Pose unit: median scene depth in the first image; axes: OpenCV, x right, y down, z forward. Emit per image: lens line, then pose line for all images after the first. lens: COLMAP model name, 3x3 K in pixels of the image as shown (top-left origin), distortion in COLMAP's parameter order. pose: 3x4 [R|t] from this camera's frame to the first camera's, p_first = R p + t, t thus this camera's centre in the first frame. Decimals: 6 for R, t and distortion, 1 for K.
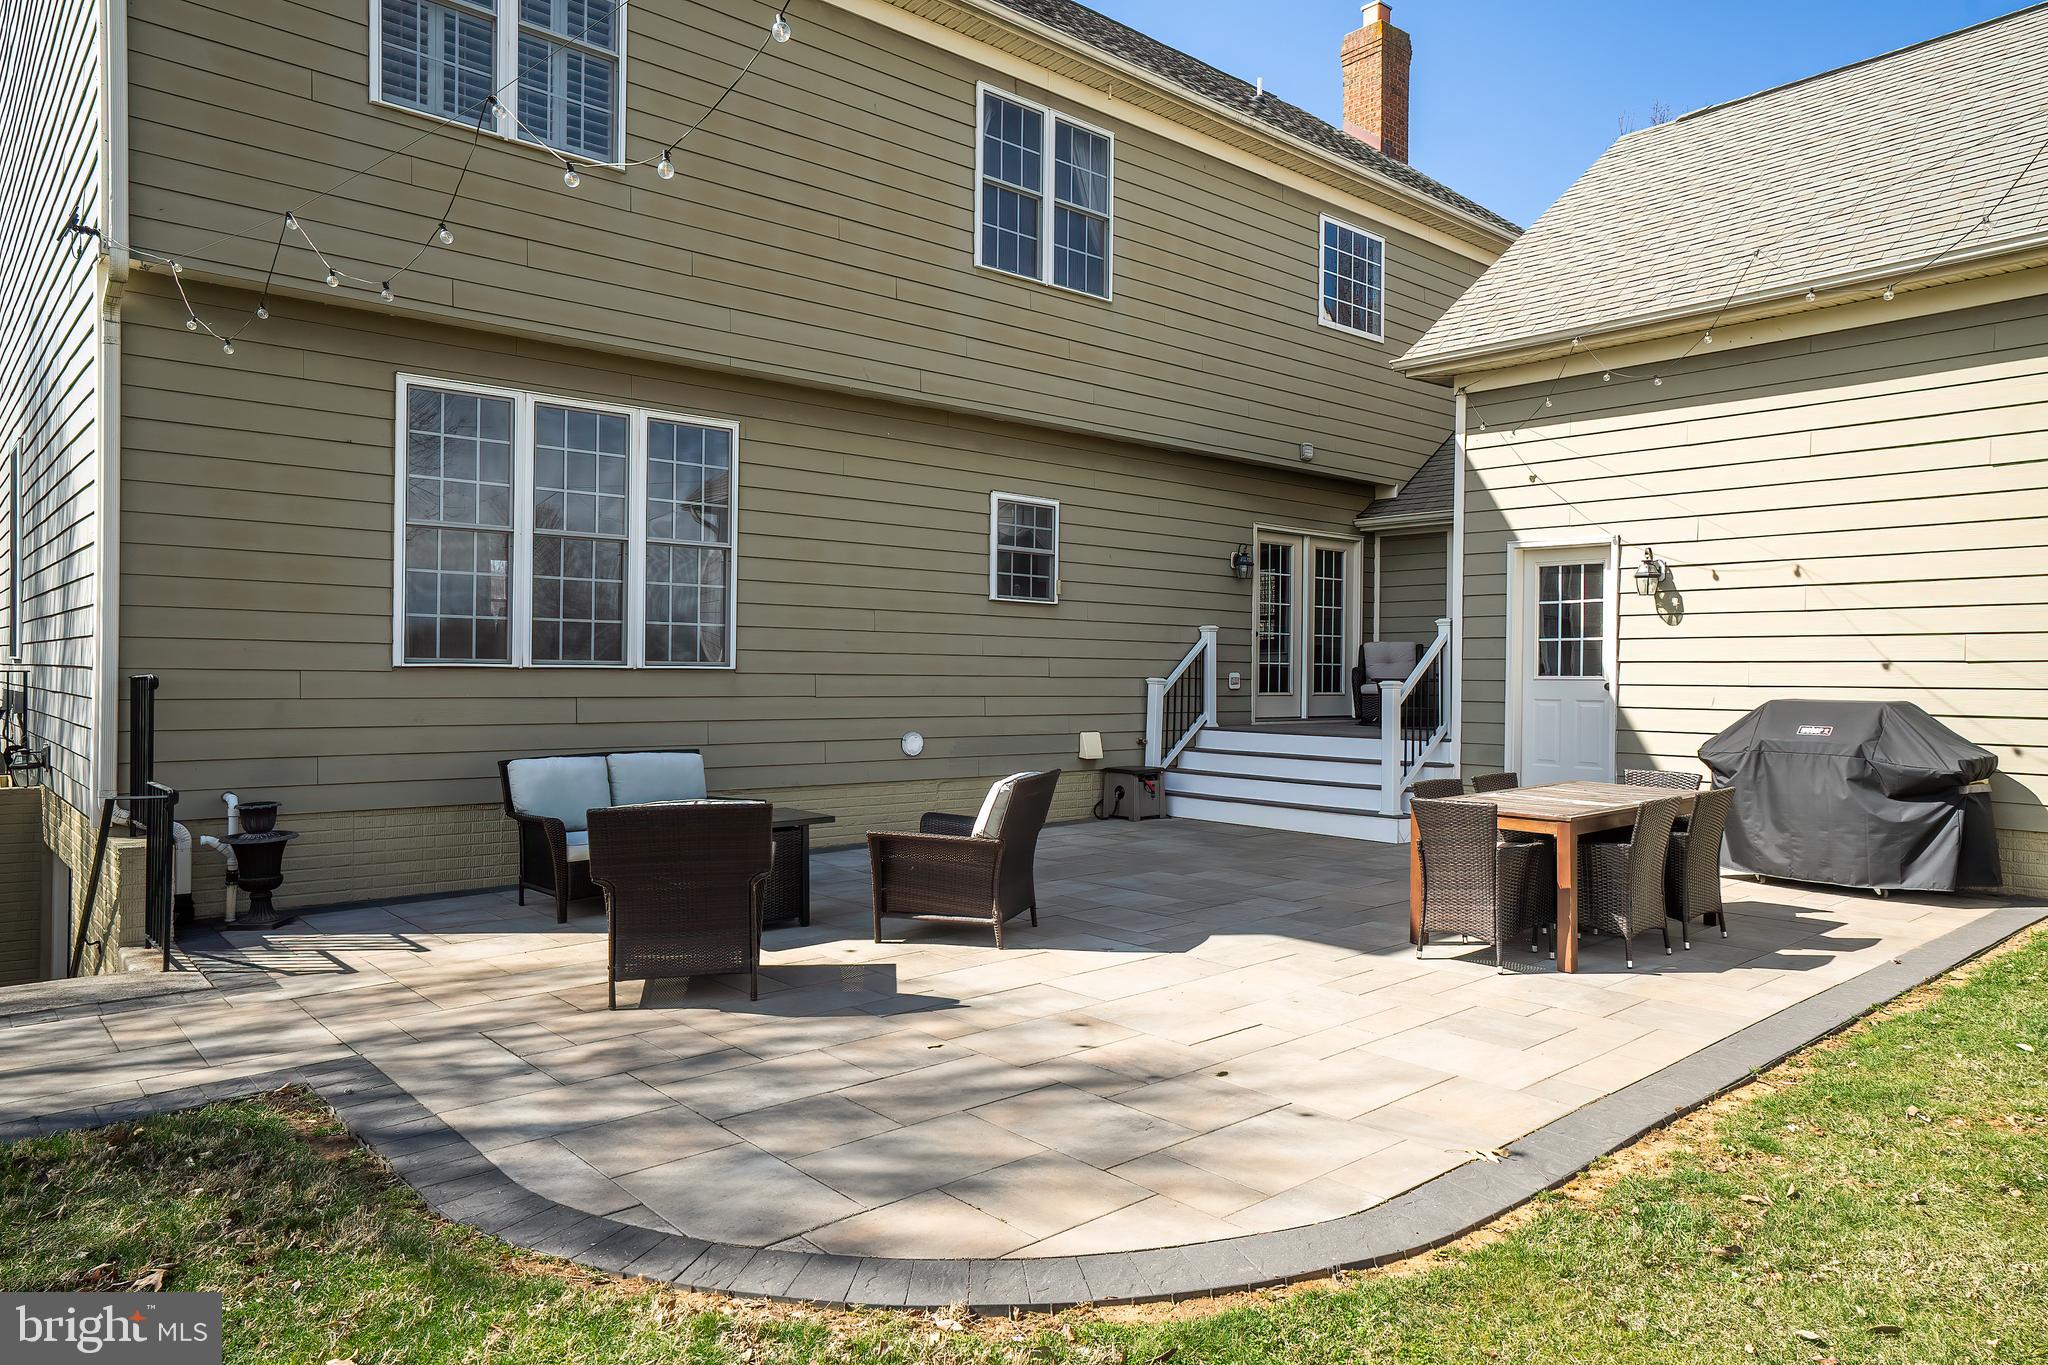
lens RADIAL K [[1308.3, 0, 1023.4], [0, 1308.3, 681.6], [0, 0, 1]] dist [-0.015033, 0.003810]
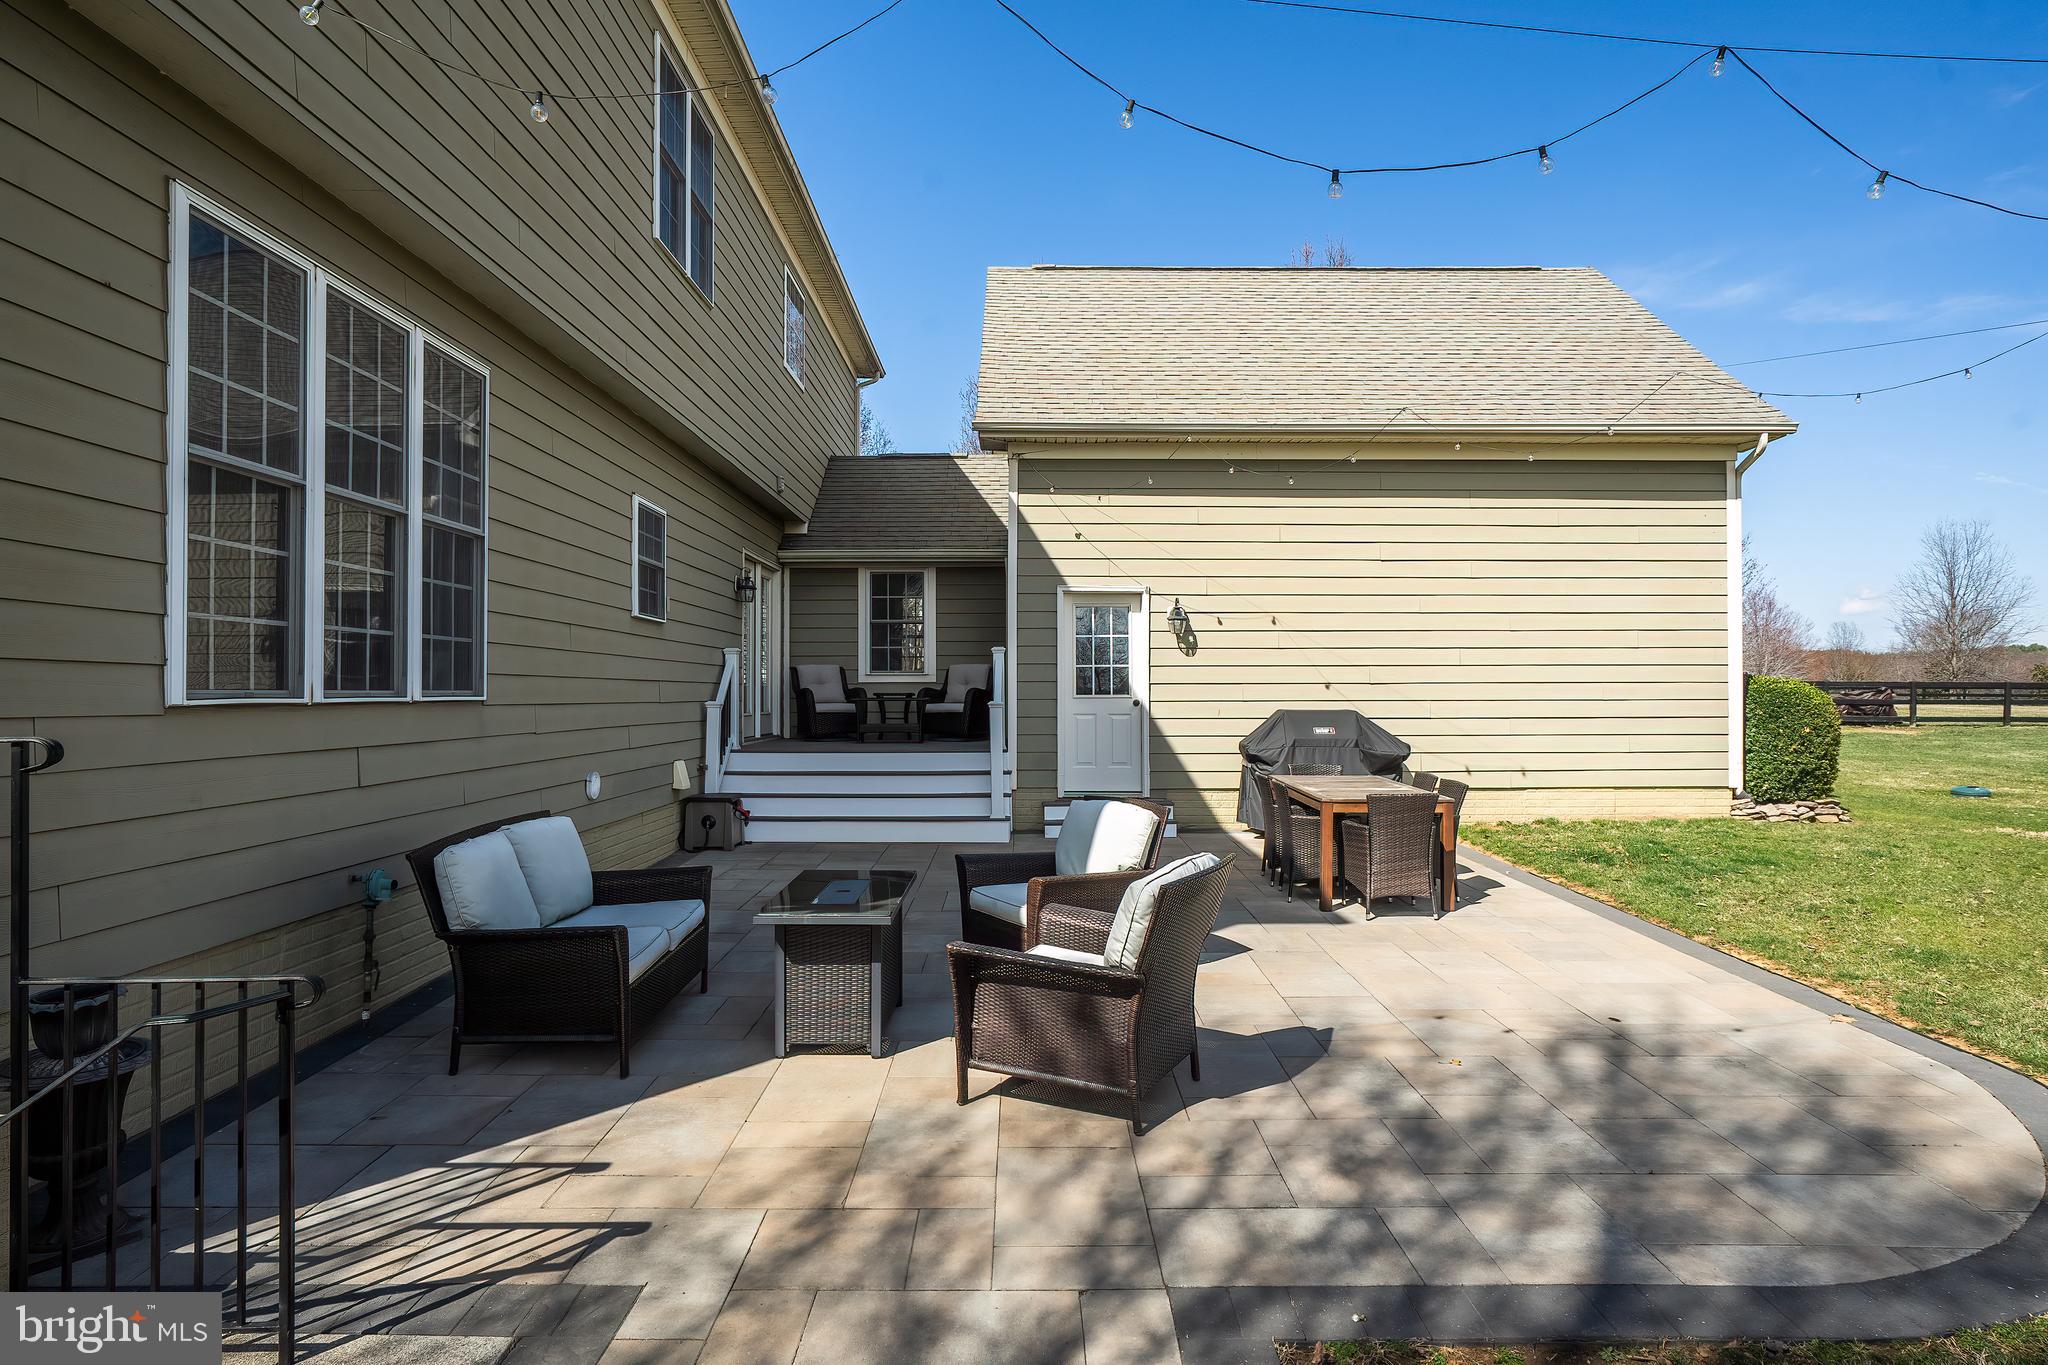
lens RADIAL K [[1165.4, 0, 1023.0], [0, 1165.4, 676.3], [0, 0, 1]] dist [-0.014235, 0.011285]
pose [[0.658218, -0.000259, 0.752828, -0.599627], [0.012716, 0.999861, -0.010774, -0.013902], [-0.752720, 0.016665, 0.658129, 0.391038]]
